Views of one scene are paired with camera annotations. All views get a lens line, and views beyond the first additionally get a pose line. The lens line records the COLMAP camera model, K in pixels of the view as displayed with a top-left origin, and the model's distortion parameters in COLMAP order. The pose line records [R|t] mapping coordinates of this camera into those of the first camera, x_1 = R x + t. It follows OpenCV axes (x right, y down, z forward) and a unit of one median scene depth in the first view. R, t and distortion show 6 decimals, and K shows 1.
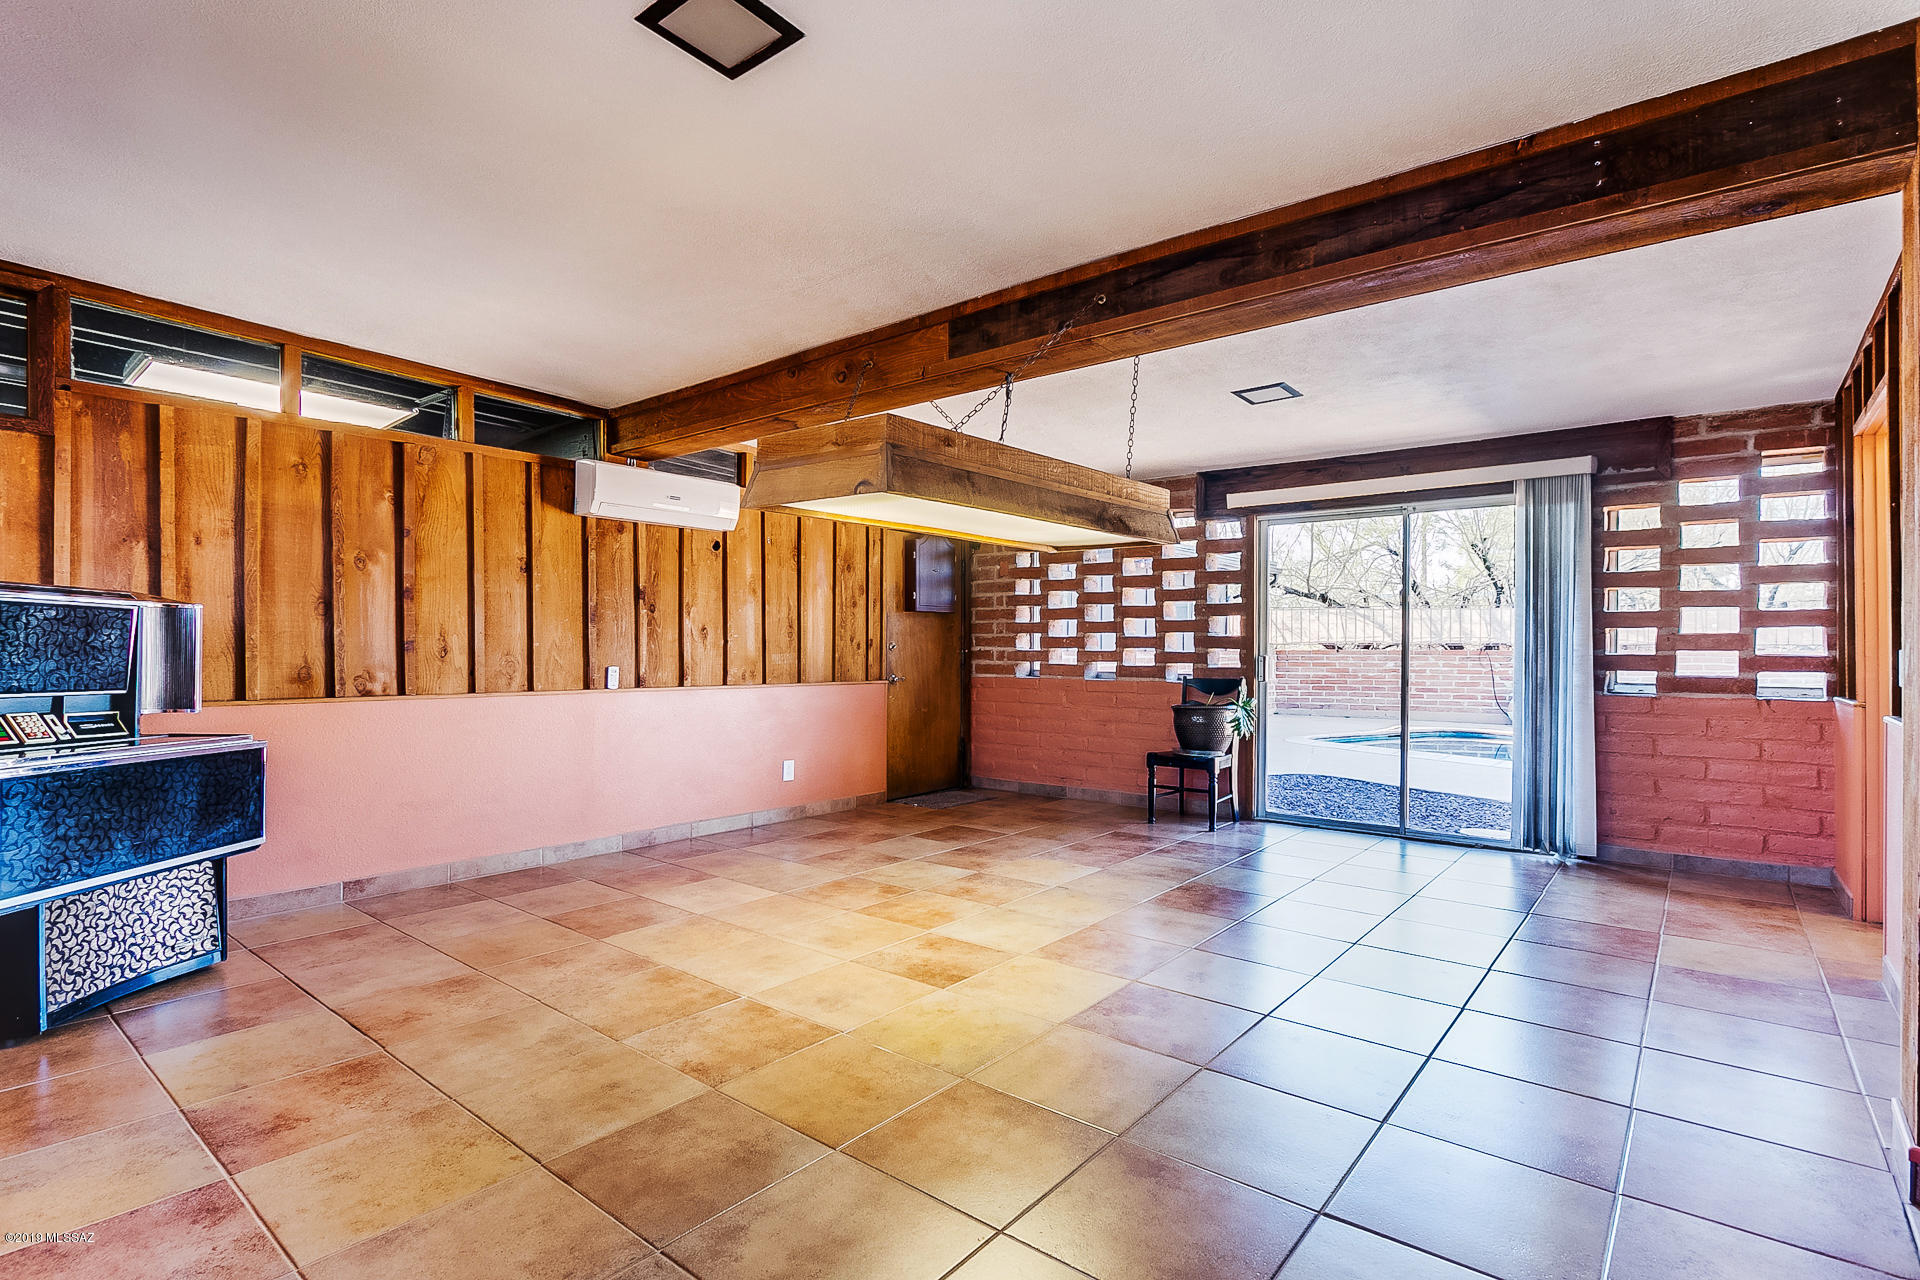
lens RADIAL K [[902.0, 0, 962.0], [0, 902.0, 647.1], [0, 0, 1]] dist [-0.027668, -0.000018]
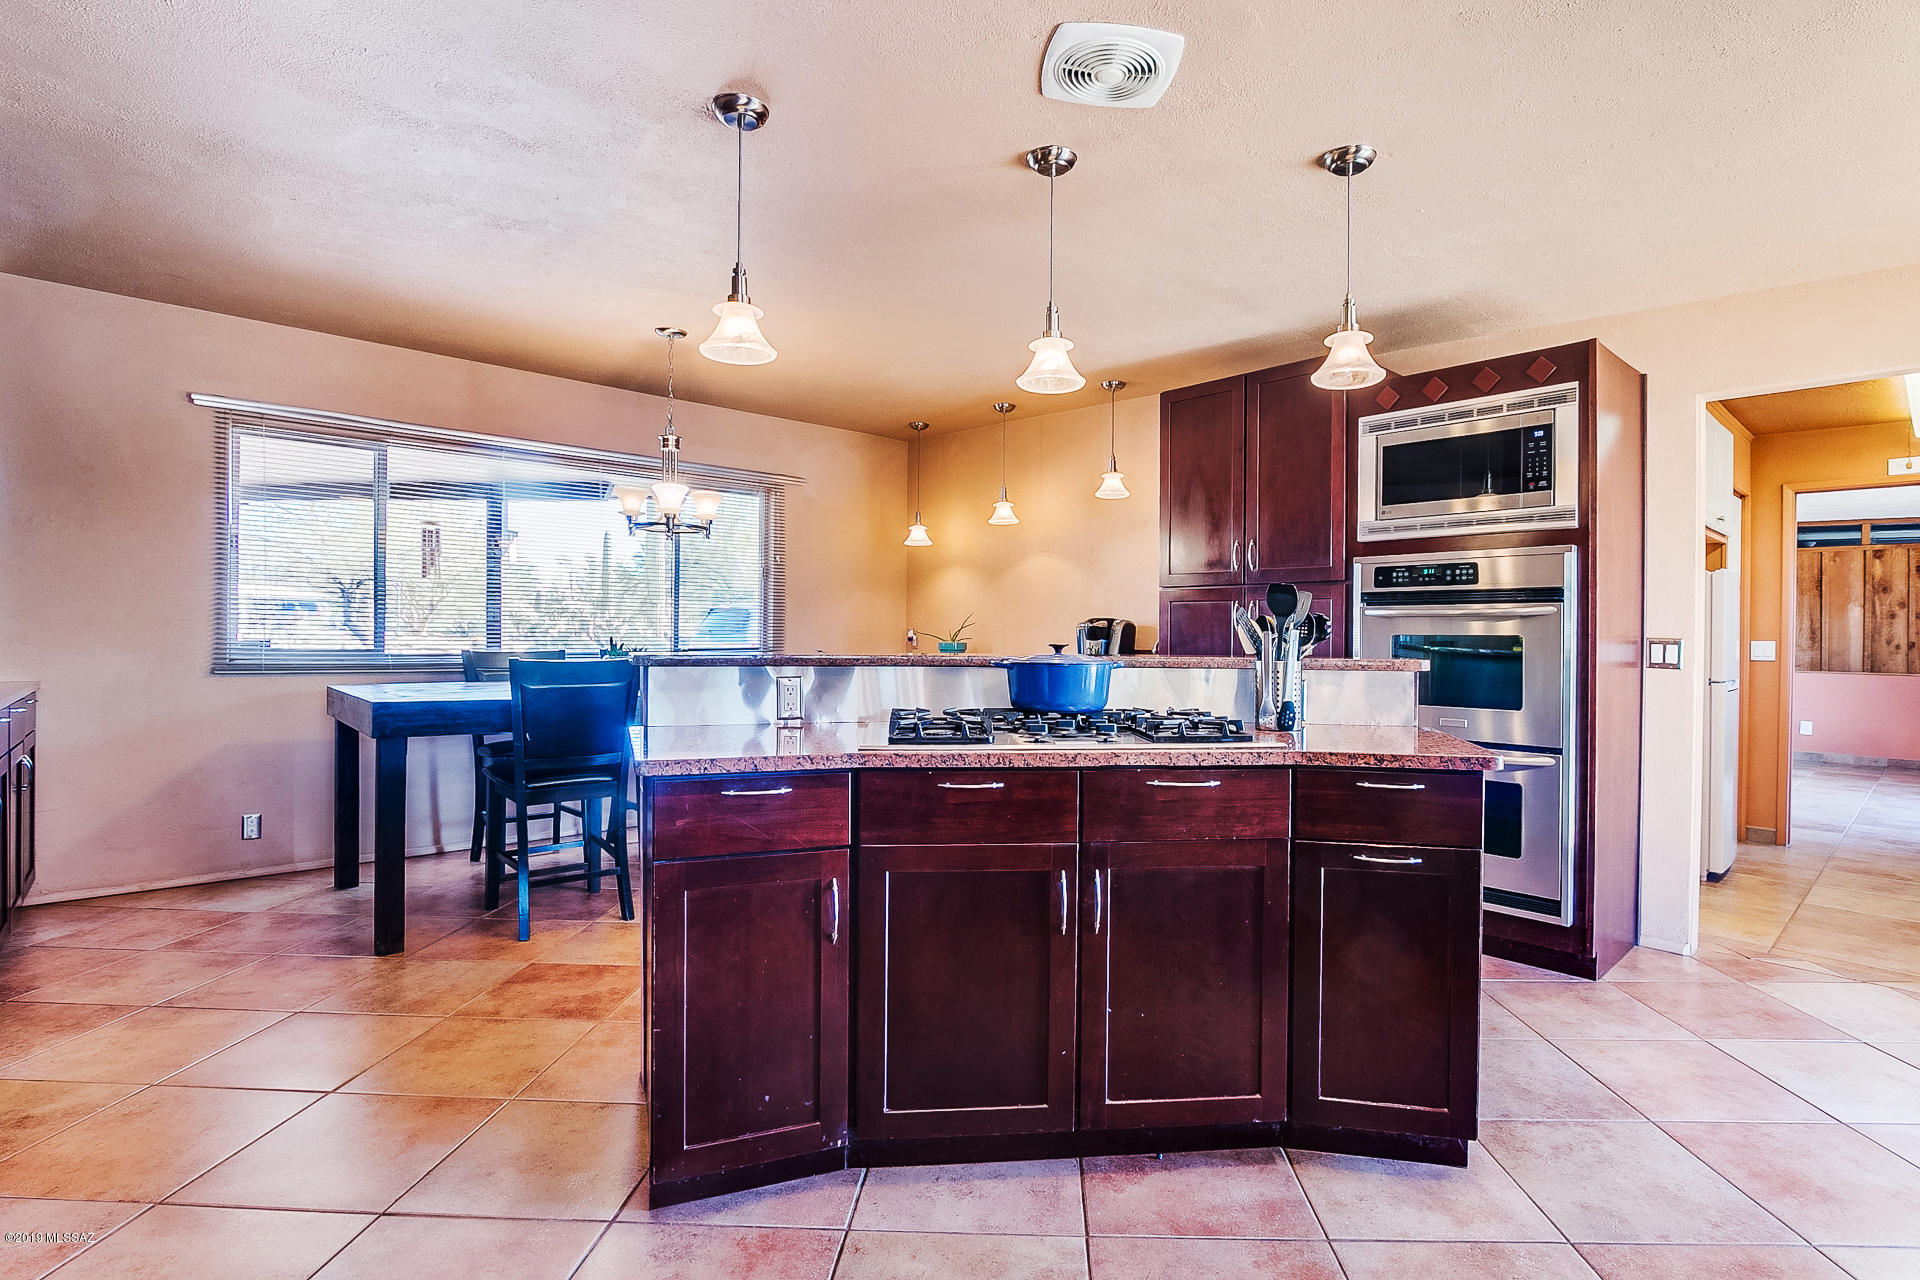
lens RADIAL K [[941.3, 0, 1006.3], [0, 941.3, 634.4], [0, 0, 1]] dist [-0.002114, -0.000178]
pose [[-0.092813, -0.001888, -0.995682, 2.301477], [-0.008944, 0.999959, -0.001063, -0.011240], [0.995643, 0.008807, -0.092826, -0.308642]]
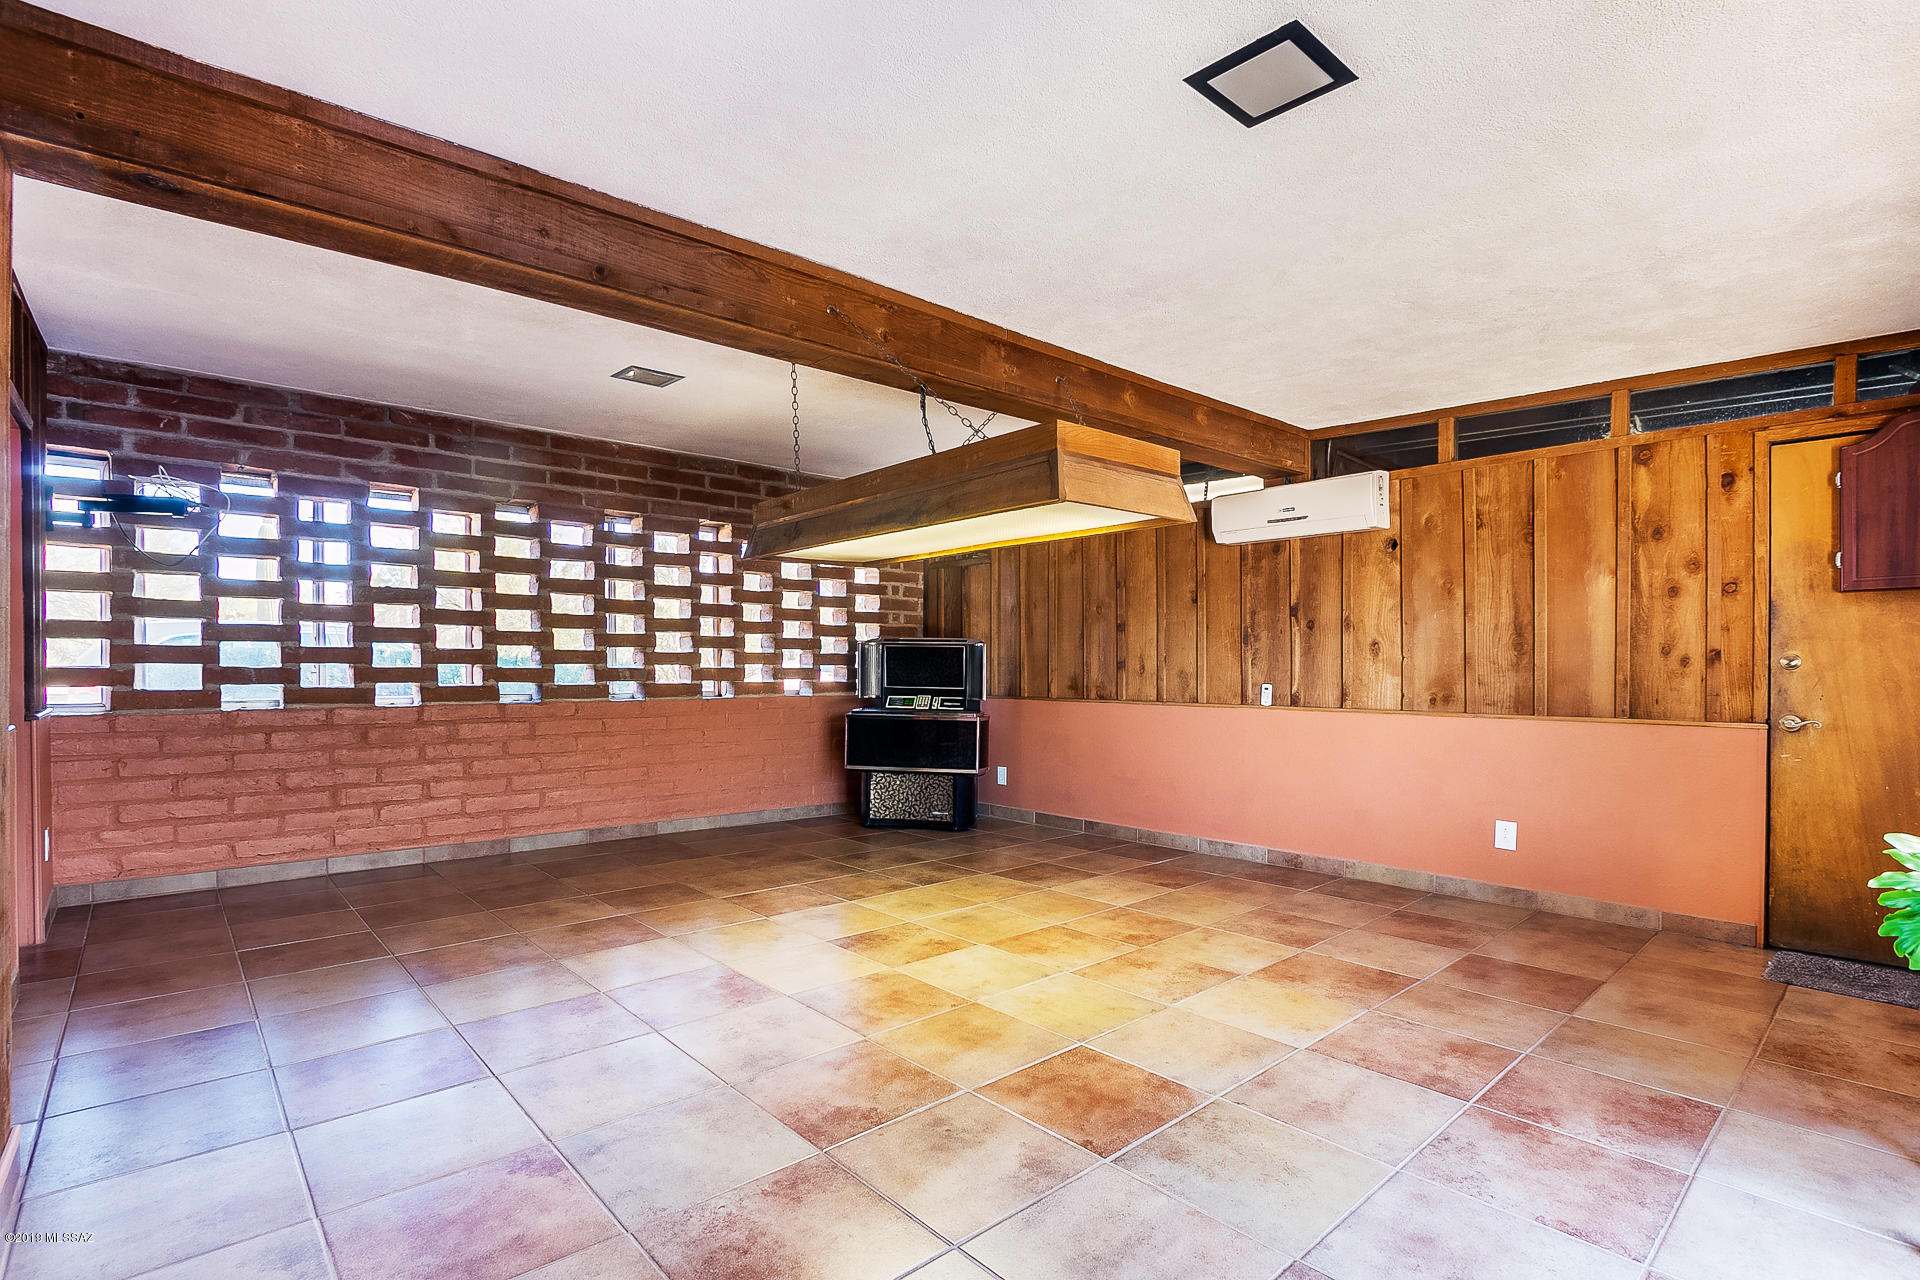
lens RADIAL K [[900.6, 0, 953.2], [0, 900.6, 675.8], [0, 0, 1]] dist [-0.015592, 0.000294]
pose [[-0.143578, 0.004598, -0.989628, 0.874827], [0.000885, 0.999989, 0.004518, 0.008440], [0.989639, -0.000227, -0.143580, 1.007103]]
